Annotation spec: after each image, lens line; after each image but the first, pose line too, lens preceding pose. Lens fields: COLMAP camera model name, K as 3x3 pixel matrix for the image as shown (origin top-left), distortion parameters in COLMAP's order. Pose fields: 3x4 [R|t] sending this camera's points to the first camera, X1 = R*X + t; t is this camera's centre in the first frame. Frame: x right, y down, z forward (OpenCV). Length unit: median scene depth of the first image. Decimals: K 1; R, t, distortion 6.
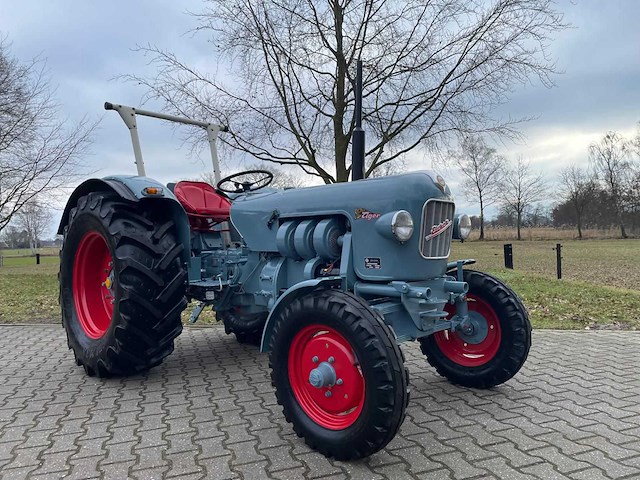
lens RADIAL K [[479.4, 0, 318.9], [0, 479.4, 227.5], [0, 0, 1]] dist [0.088976, -0.111990]
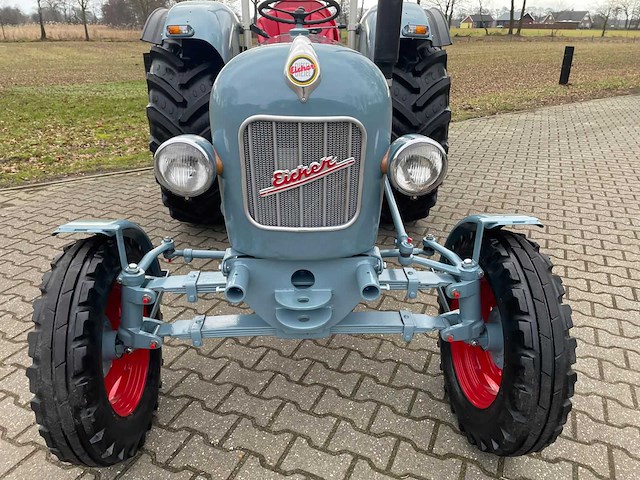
lens RADIAL K [[479.4, 0, 315.9], [0, 479.4, 241.4], [0, 0, 1]] dist [0.088976, -0.111990]
pose [[0.666438, -0.266138, 0.696441, -0.178218], [-0.040988, 0.919627, 0.390649, -0.015442], [-0.744433, -0.288890, 0.601966, 0.049369]]
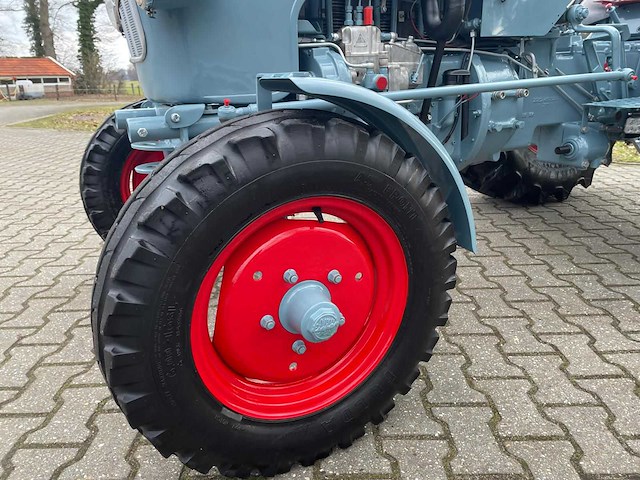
lens RADIAL K [[479.4, 0, 316.9], [0, 479.4, 229.8], [0, 0, 1]] dist [0.088976, -0.111990]
pose [[0.951027, 0.101268, -0.292049, -0.068836], [0.001776, 0.943006, 0.332771, 0.013492], [0.309103, -0.316993, 0.896644, 0.027498]]
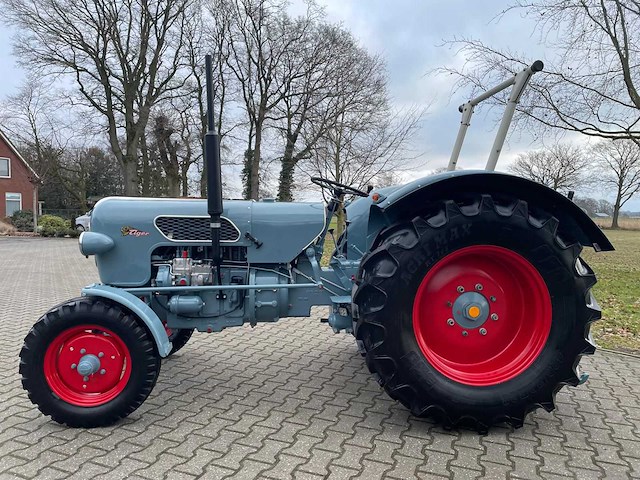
lens RADIAL K [[479.4, 0, 316.9], [0, 479.4, 239.6], [0, 0, 1]] dist [0.088976, -0.111990]
pose [[0.771644, 0.078108, -0.631241, 0.075337], [-0.028300, 0.995665, 0.088606, -0.017871], [0.635425, -0.050508, 0.770509, -0.000972]]
